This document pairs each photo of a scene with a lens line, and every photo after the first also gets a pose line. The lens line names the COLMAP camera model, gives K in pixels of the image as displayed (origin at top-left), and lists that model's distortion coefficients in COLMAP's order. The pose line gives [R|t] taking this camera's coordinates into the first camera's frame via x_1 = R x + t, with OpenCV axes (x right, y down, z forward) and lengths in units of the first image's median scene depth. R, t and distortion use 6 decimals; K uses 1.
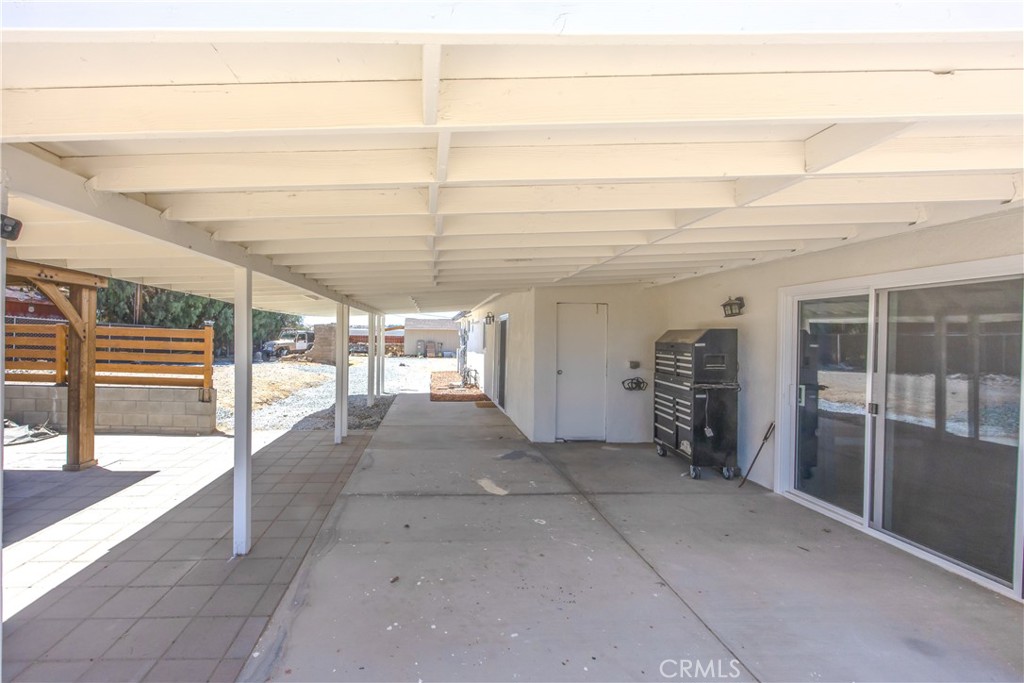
lens RADIAL K [[424.5, 0, 510.3], [0, 424.5, 336.4], [0, 0, 1]] dist [-0.009416, 0.000119]
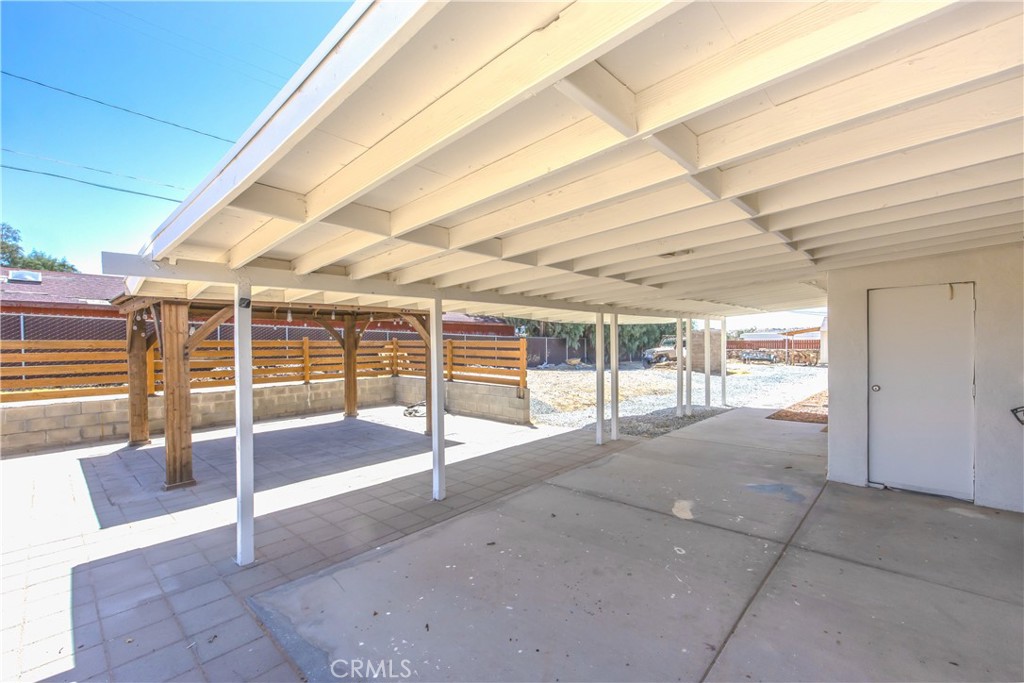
lens RADIAL K [[458.7, 0, 512.9], [0, 458.7, 350.6], [0, 0, 1]] dist [-0.004771, 0.000156]
pose [[0.689743, -0.010268, -0.723982, 0.252364], [0.022880, 0.999709, 0.007620, 0.002722], [0.723693, -0.021820, 0.689777, 0.048702]]
